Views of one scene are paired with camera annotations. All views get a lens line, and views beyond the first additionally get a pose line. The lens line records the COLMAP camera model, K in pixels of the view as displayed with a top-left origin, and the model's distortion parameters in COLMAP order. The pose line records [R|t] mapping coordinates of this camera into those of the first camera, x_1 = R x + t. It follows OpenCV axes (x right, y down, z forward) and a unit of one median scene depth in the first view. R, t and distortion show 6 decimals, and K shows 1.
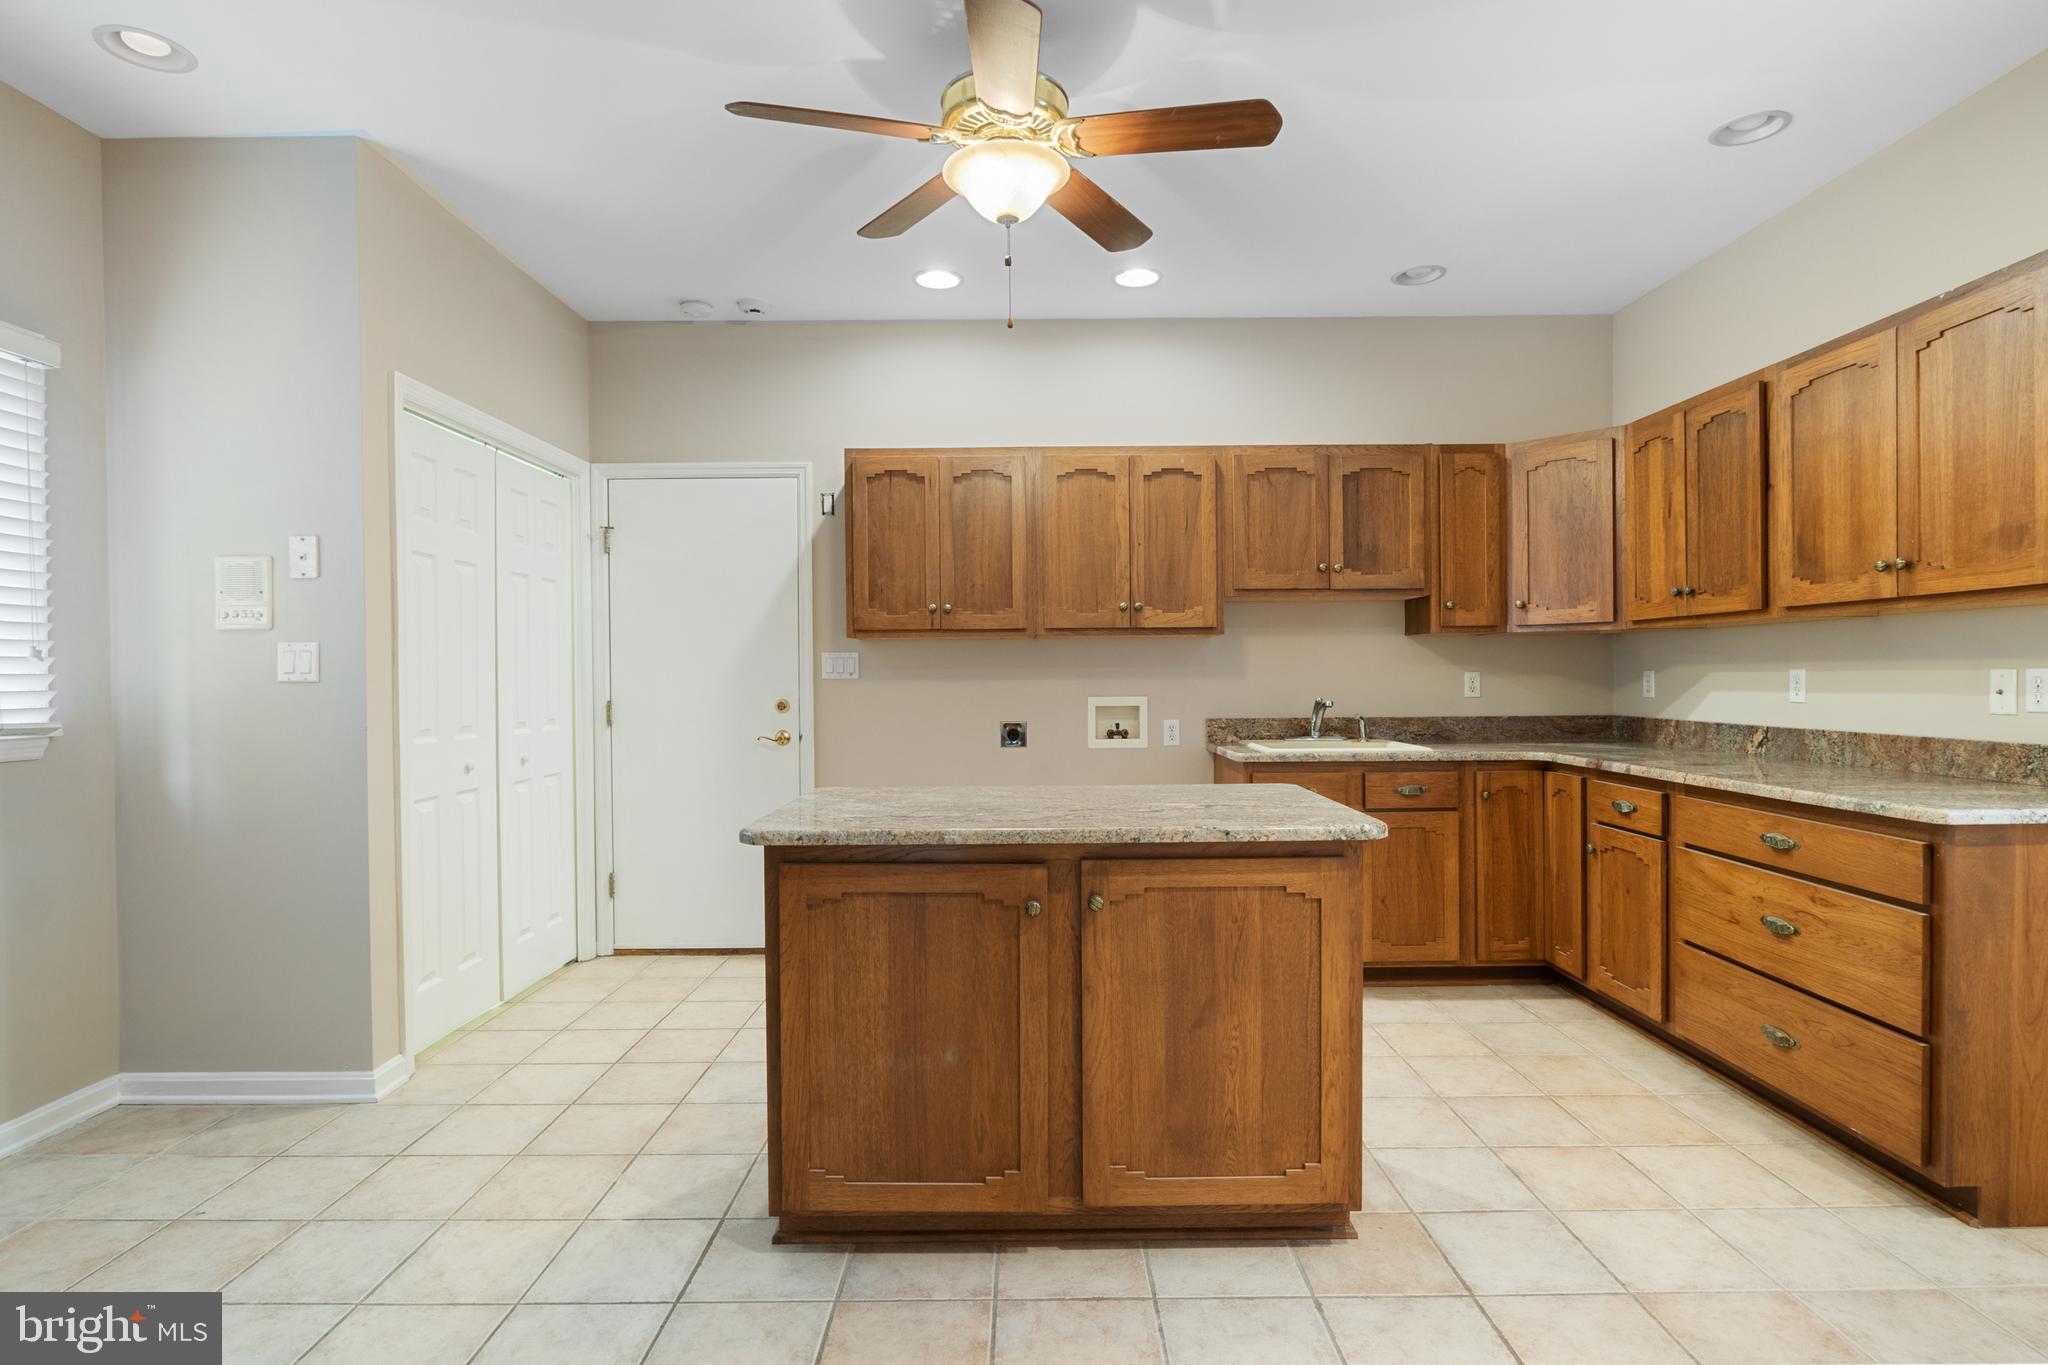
lens RADIAL K [[1022.3, 0, 1039.6], [0, 1022.3, 691.8], [0, 0, 1]] dist [-0.007323, -0.000248]
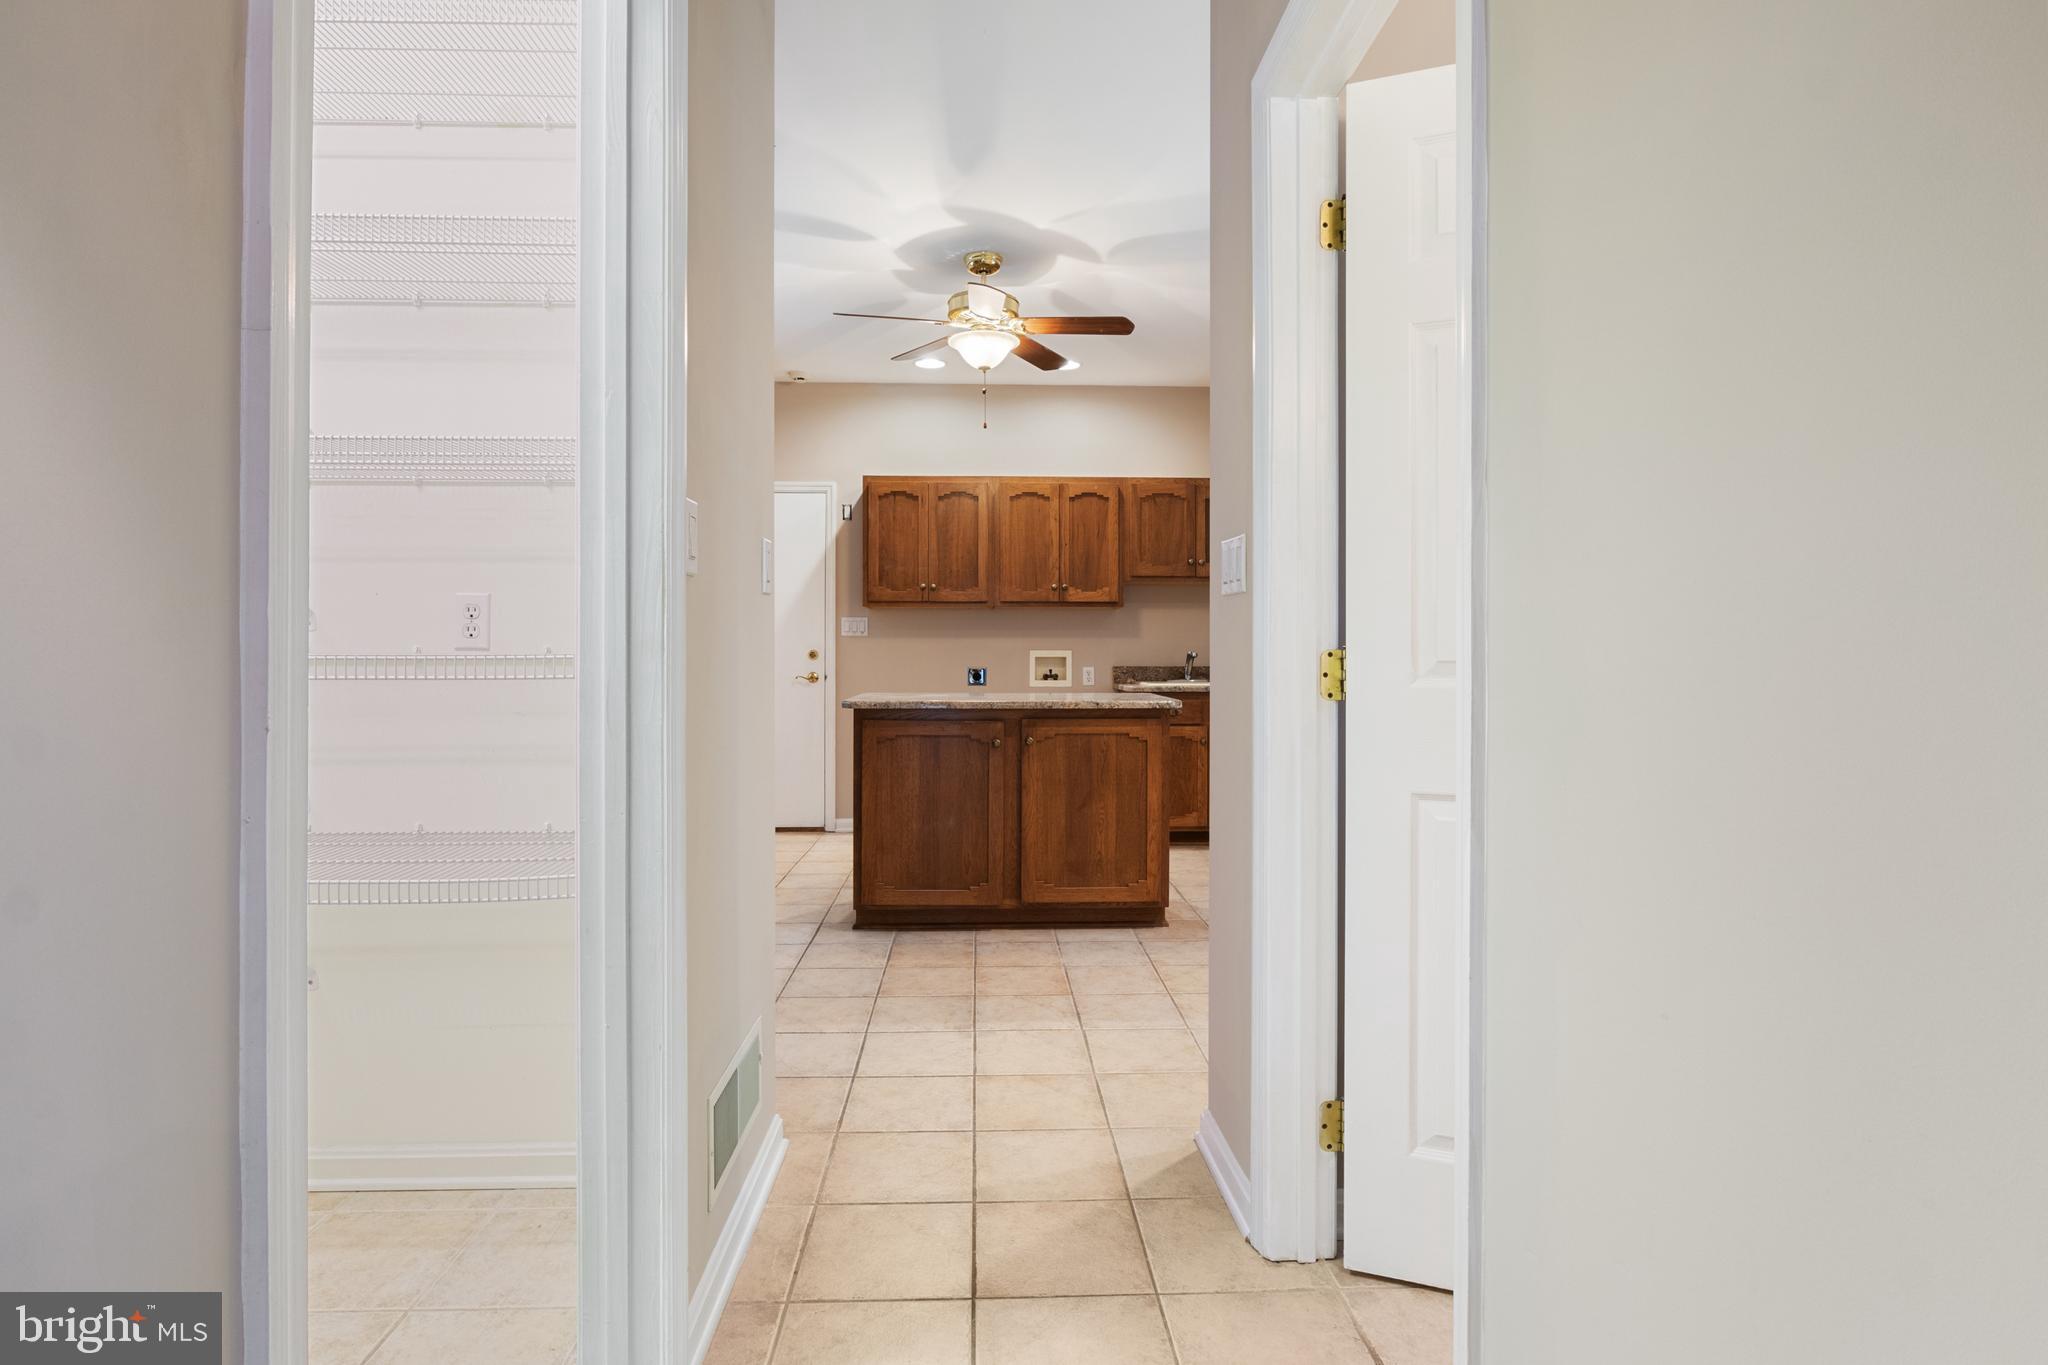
lens RADIAL K [[1022.3, 0, 1010.9], [0, 1022.3, 663.4], [0, 0, 1]] dist [-0.007323, -0.000248]
pose [[0.999693, 0.010121, 0.022636, -0.021518], [-0.009896, 0.999901, -0.010015, 0.072275], [-0.022736, 0.009788, 0.999694, -0.806692]]
